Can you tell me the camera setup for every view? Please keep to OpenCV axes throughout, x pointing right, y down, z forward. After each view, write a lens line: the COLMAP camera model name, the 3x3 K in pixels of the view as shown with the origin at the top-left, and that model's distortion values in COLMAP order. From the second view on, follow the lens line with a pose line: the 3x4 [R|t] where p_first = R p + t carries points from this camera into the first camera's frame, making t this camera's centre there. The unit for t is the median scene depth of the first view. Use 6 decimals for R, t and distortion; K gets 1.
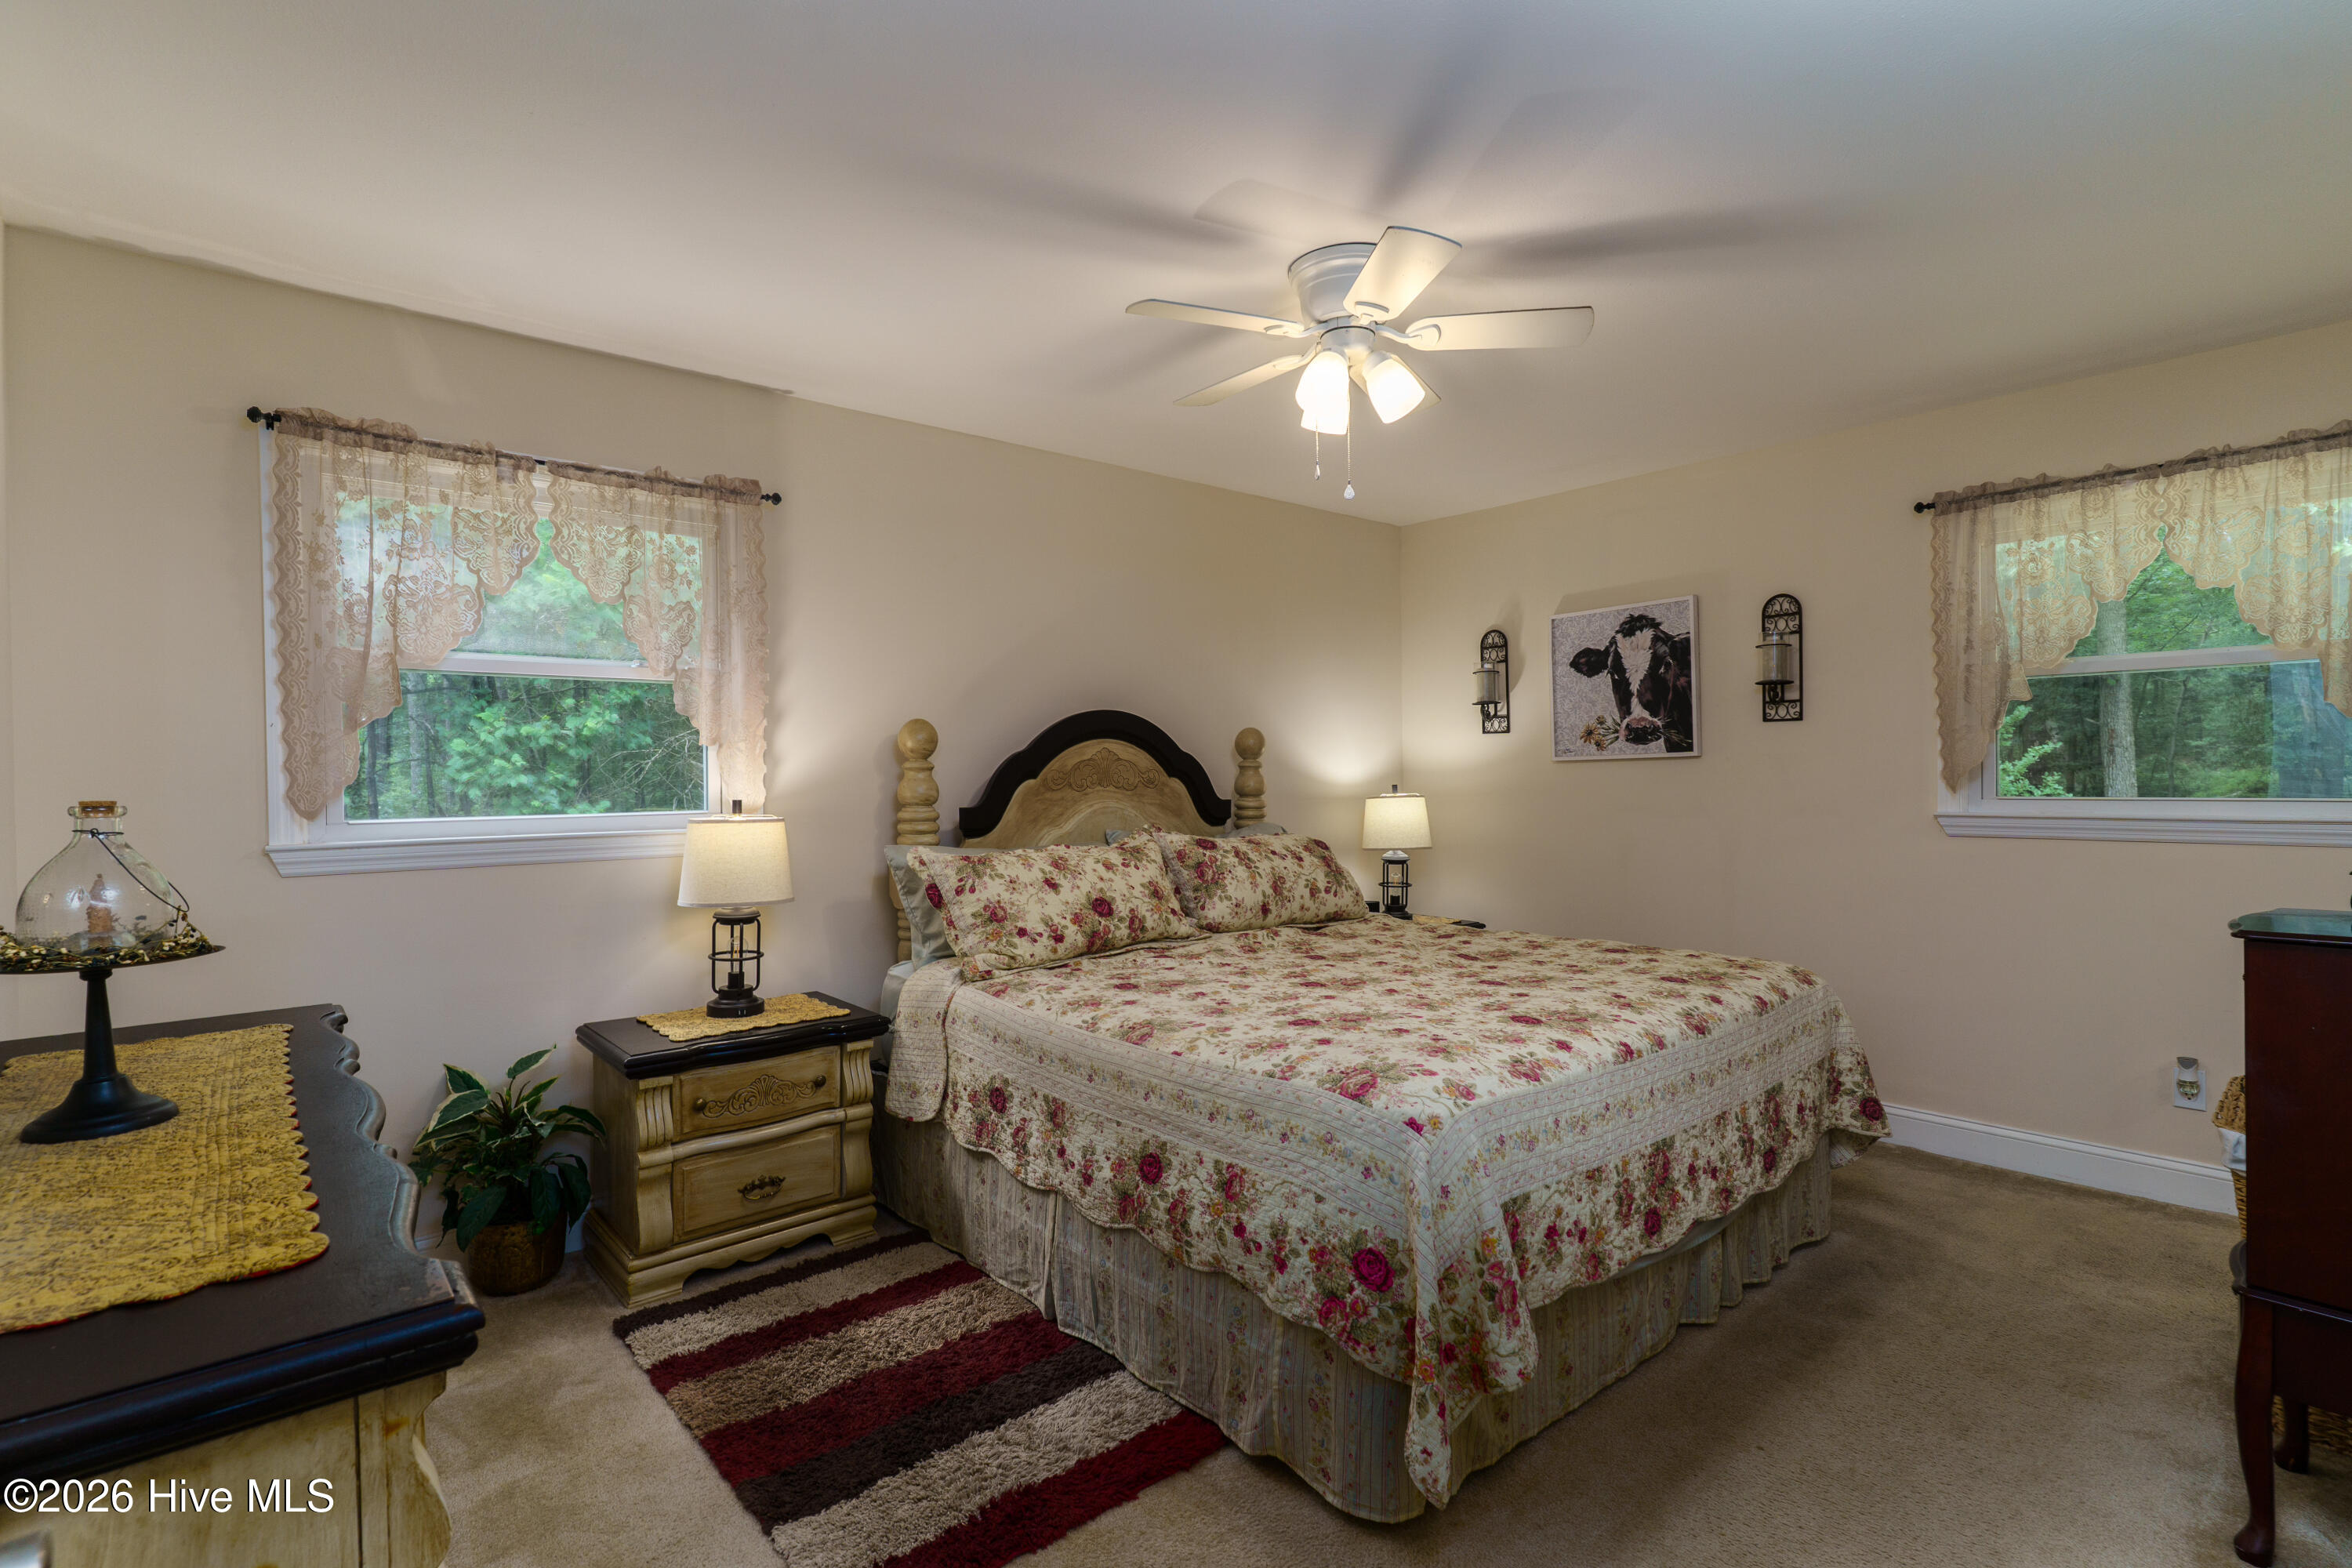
lens RADIAL K [[1093.0, 0, 1176.0], [0, 1093.0, 784.0], [0, 0, 1]] dist [-0.000942, -0.000089]
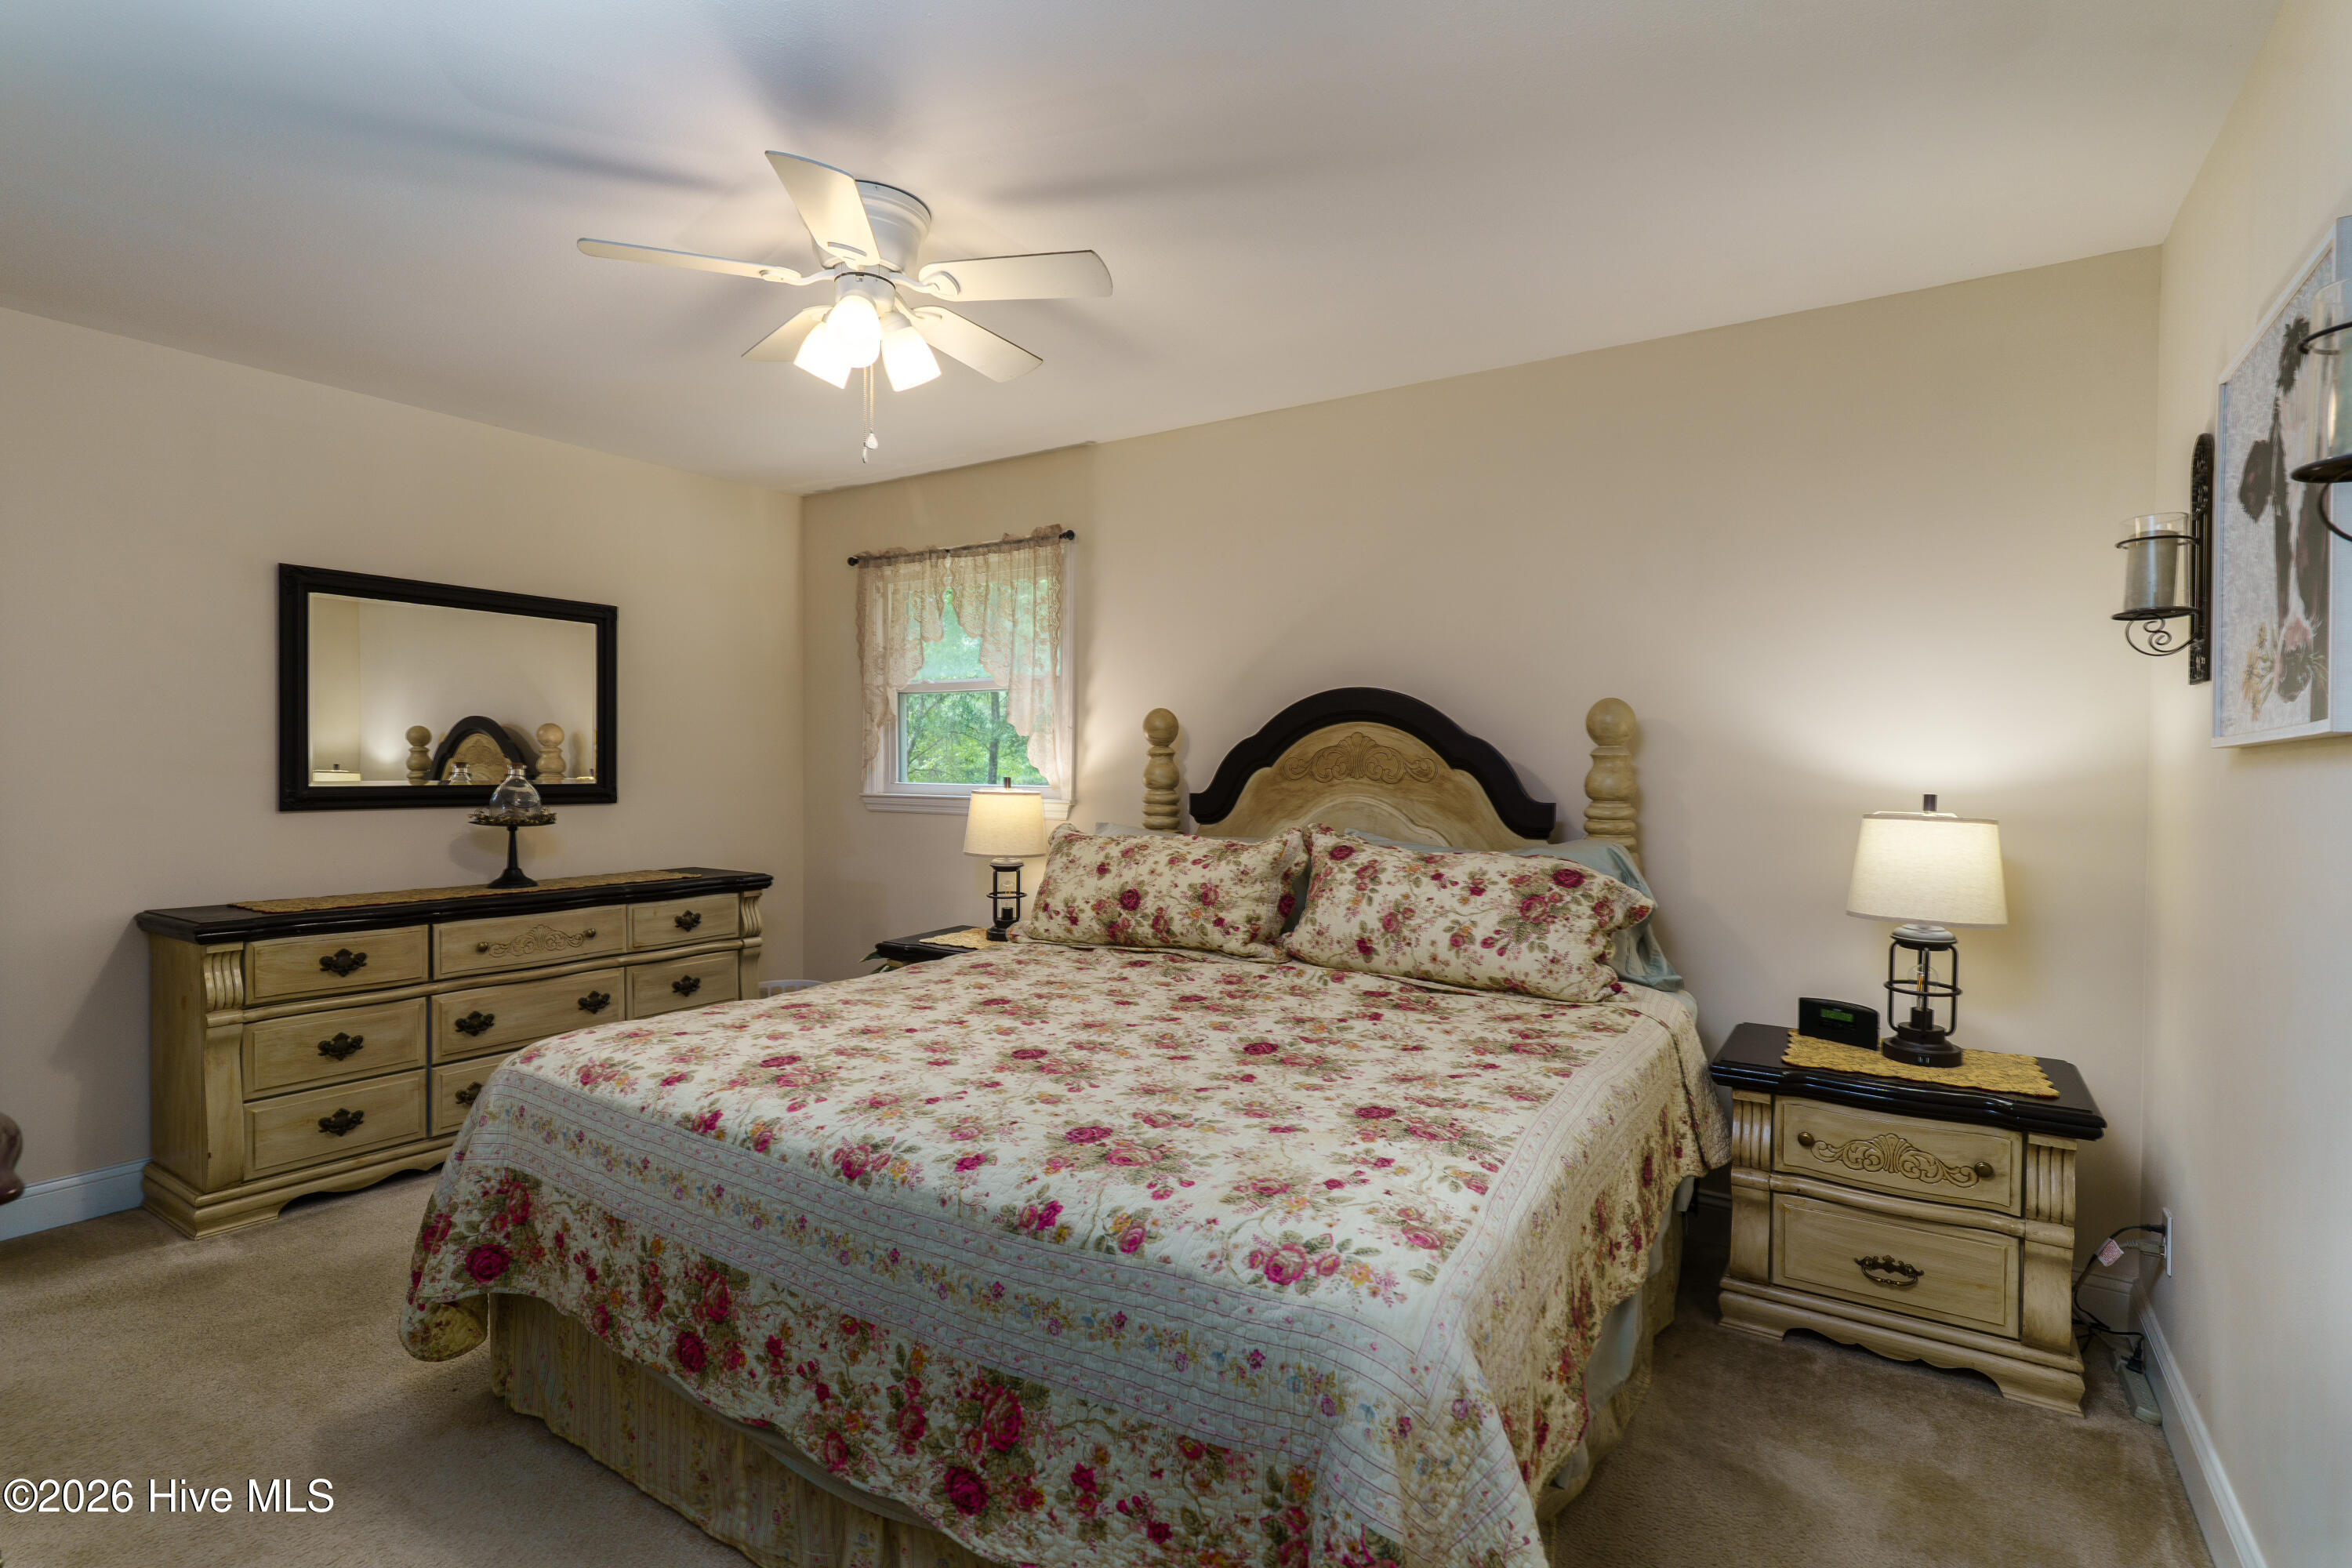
lens RADIAL K [[1137.6, 0, 1171.7], [0, 1137.6, 779.6], [0, 0, 1]] dist [0.002957, 0.000345]
pose [[0.275226, 0.024938, -0.961056, 0.776711], [-0.021264, 0.999577, 0.019848, -0.011329], [0.961144, 0.014974, 0.275640, 0.654936]]
